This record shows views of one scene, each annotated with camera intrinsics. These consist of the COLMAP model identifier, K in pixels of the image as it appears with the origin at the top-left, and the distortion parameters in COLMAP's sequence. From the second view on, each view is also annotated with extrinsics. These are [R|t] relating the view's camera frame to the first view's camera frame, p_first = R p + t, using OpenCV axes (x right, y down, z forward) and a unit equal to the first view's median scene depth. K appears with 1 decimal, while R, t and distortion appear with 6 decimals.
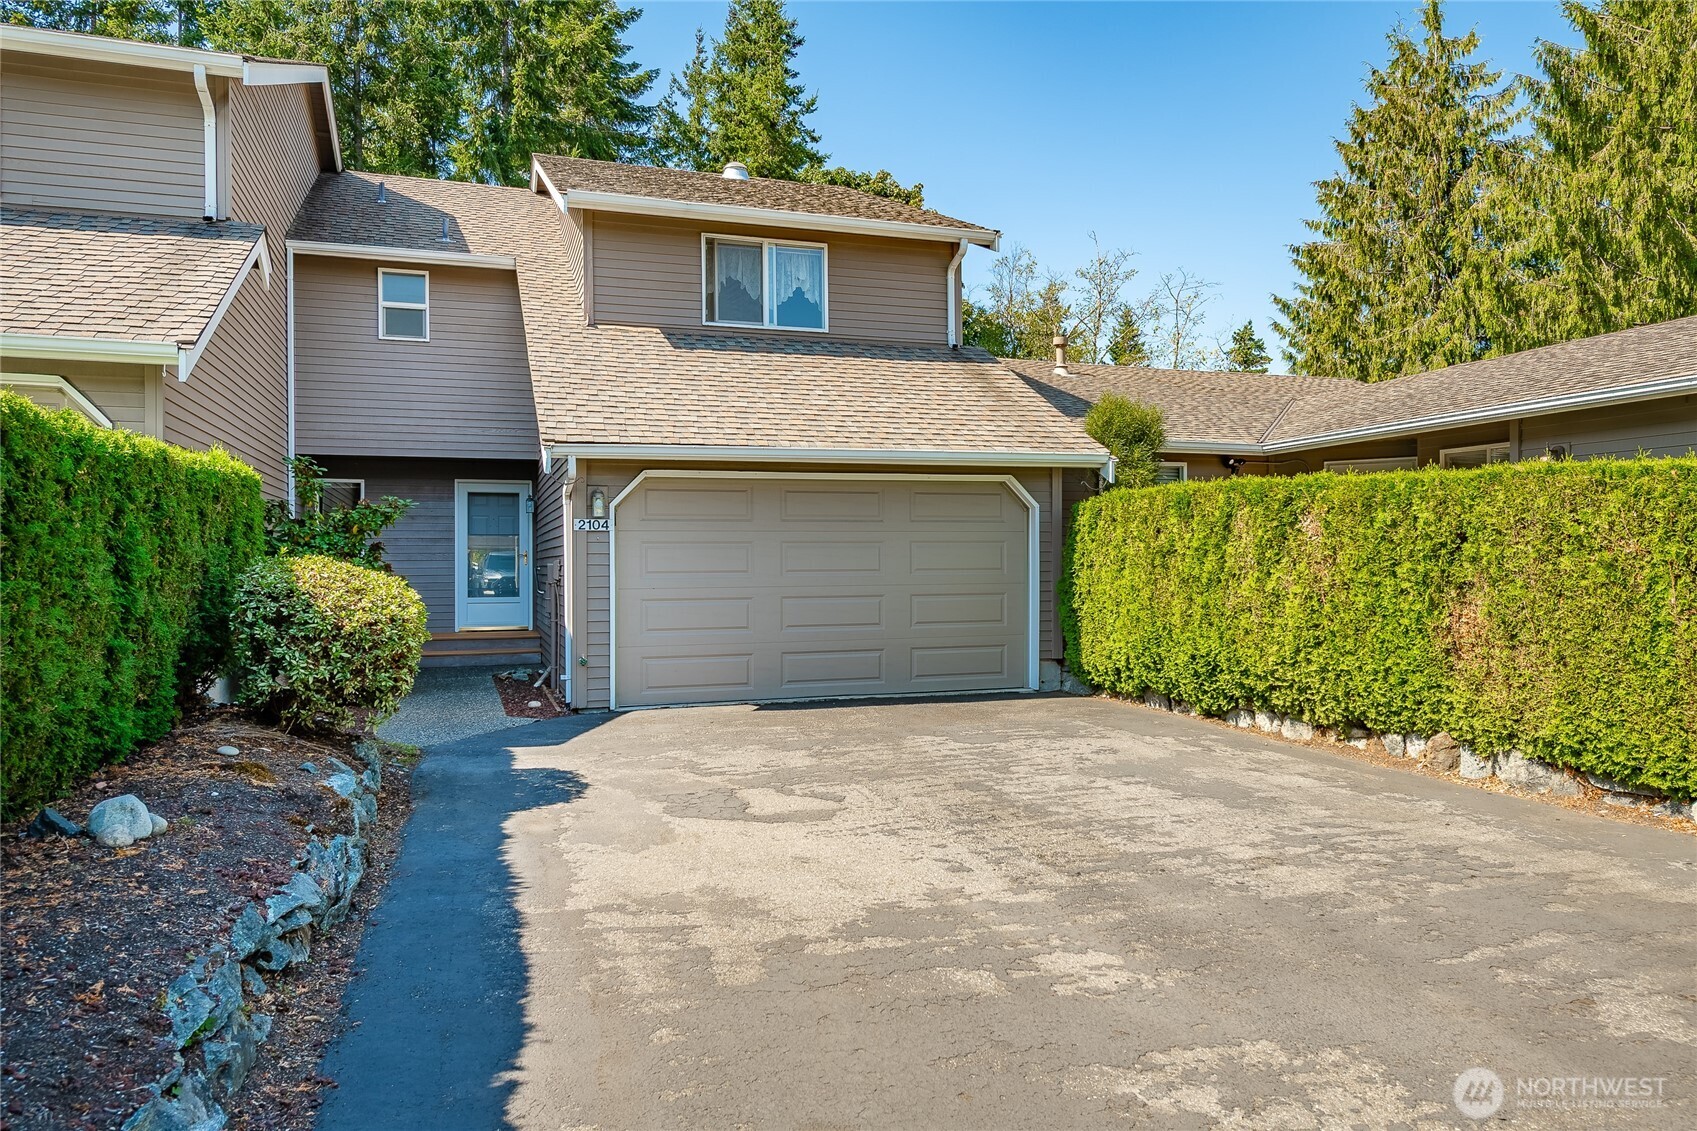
lens RADIAL K [[1113.0, 0, 847.1], [0, 1113.0, 564.4], [0, 0, 1]] dist [0.009021, -0.002023]
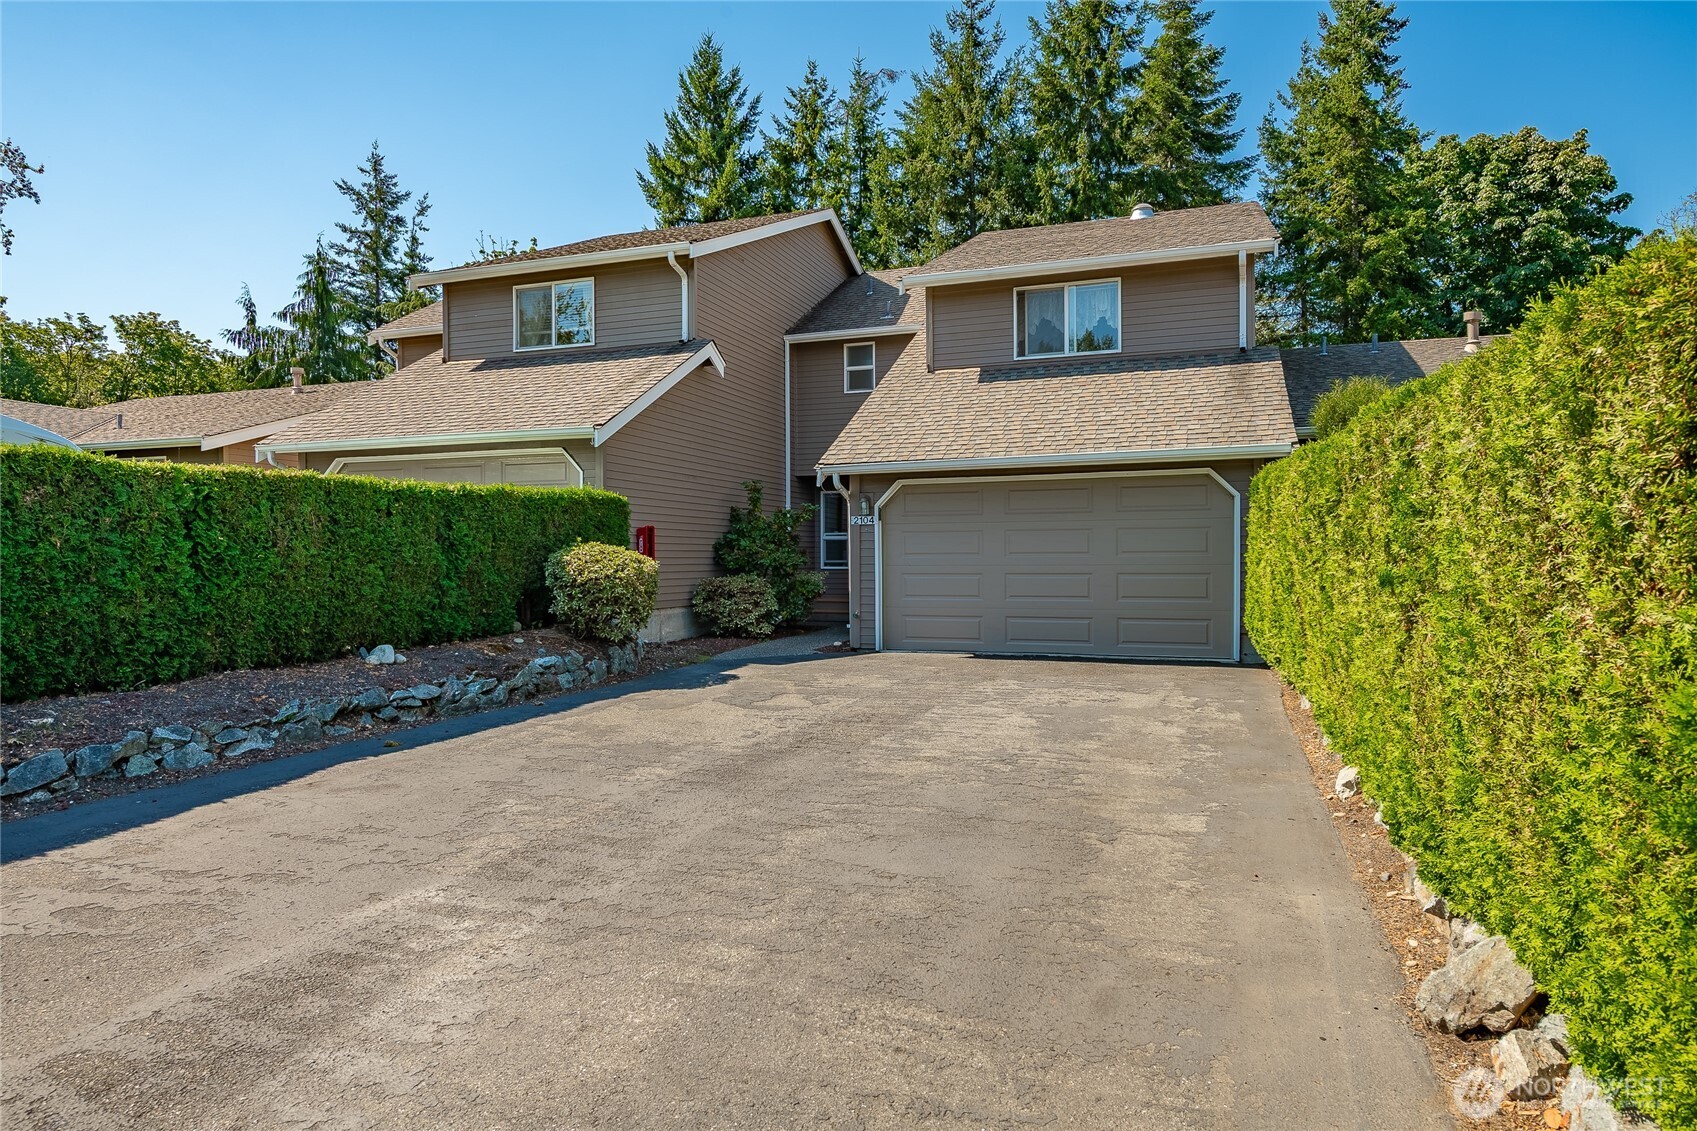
lens RADIAL K [[981.9, 0, 846.7], [0, 981.9, 564.7], [0, 0, 1]] dist [0.012356, 0.001696]
pose [[0.788649, 0.007505, -0.614799, 0.410860], [-0.000174, 0.999928, 0.011982, 0.004979], [0.614844, -0.009342, 0.788593, -0.005686]]
